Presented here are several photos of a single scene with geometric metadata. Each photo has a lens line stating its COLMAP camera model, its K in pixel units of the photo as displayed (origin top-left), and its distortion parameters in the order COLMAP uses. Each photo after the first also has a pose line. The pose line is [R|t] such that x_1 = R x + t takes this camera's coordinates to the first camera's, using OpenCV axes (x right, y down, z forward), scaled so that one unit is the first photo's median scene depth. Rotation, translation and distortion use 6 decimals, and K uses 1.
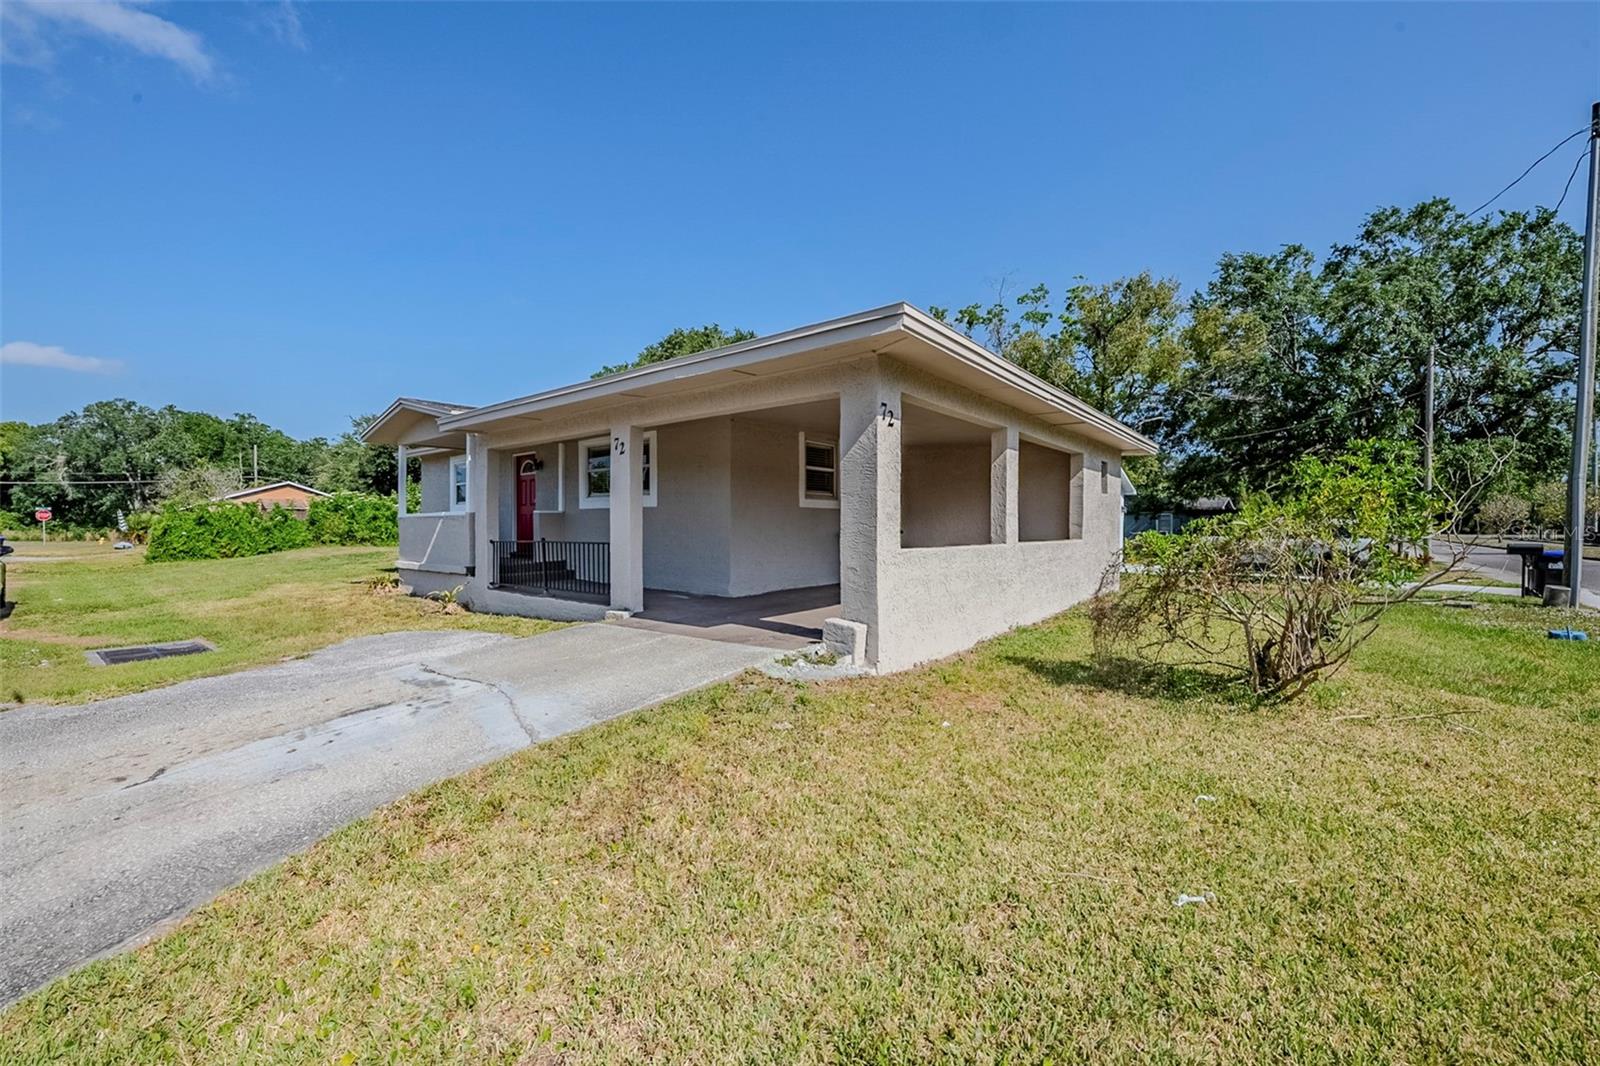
lens RADIAL K [[667.6, 0, 788.2], [0, 667.6, 539.5], [0, 0, 1]] dist [0.000151, -0.001280]
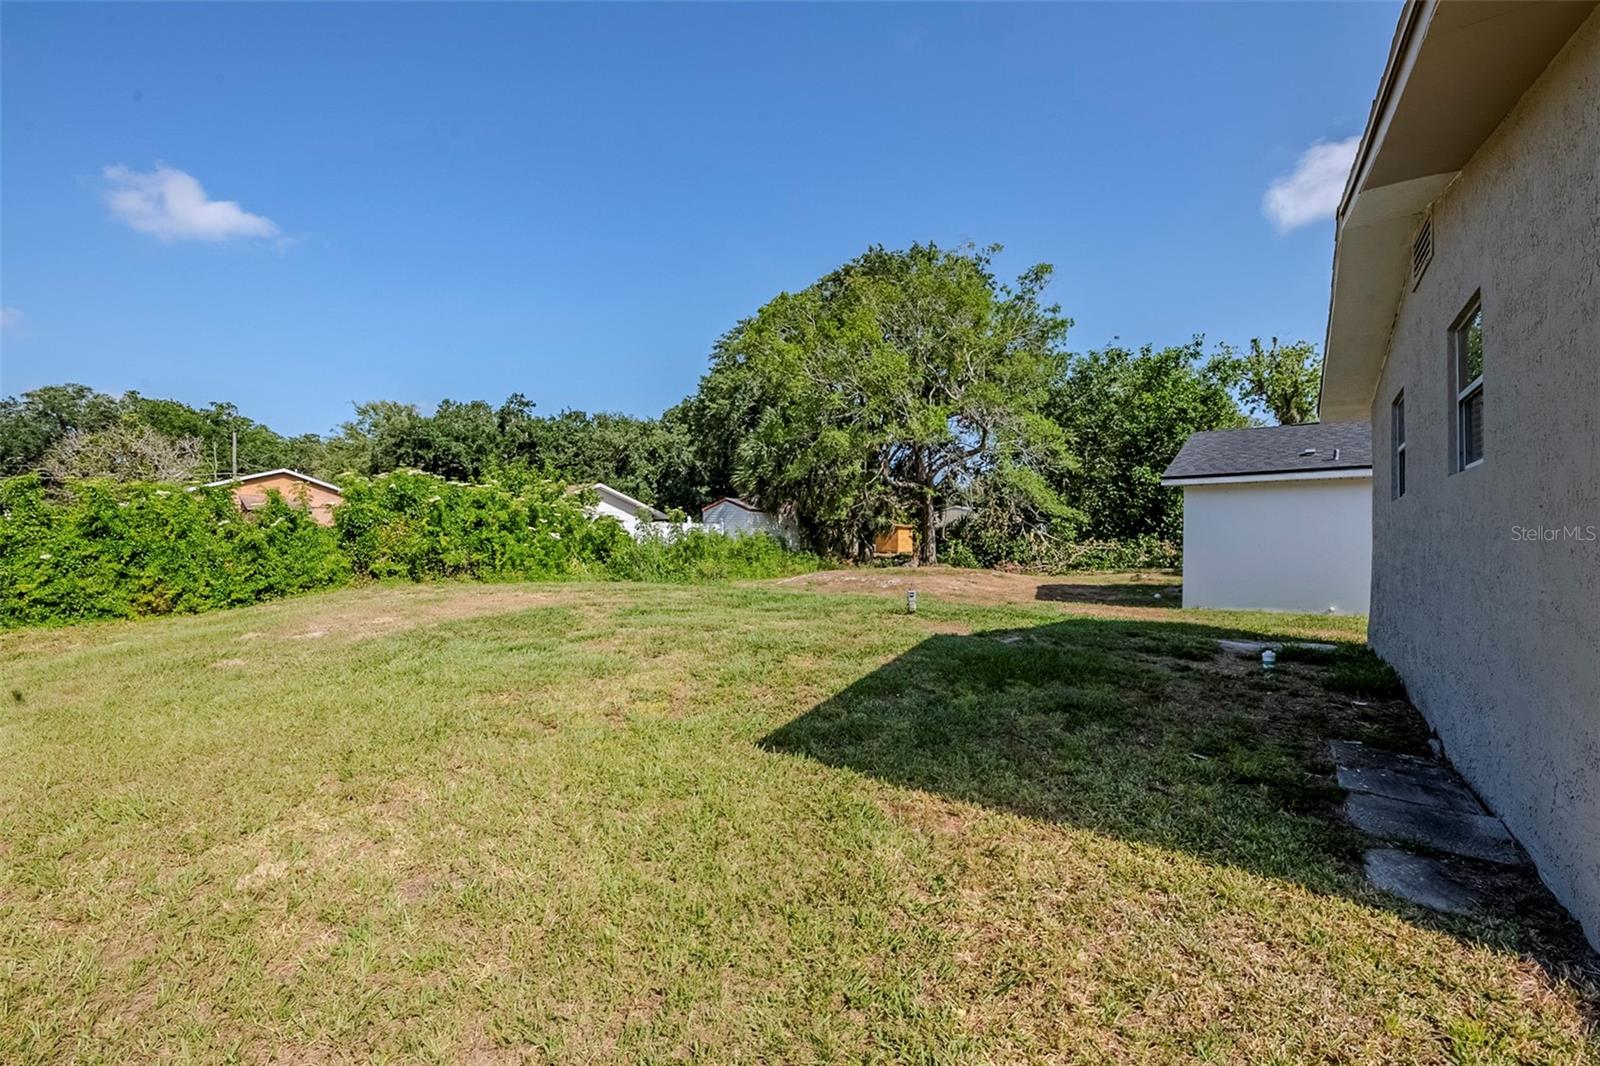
lens RADIAL K [[667.6, 0, 798.5], [0, 667.6, 538.3], [0, 0, 1]] dist [0.000151, -0.001280]
pose [[0.999586, 0.004744, 0.028361, -0.416149], [-0.004200, 0.999807, -0.019216, -0.013696], [-0.028446, 0.019089, 0.999413, 0.527984]]
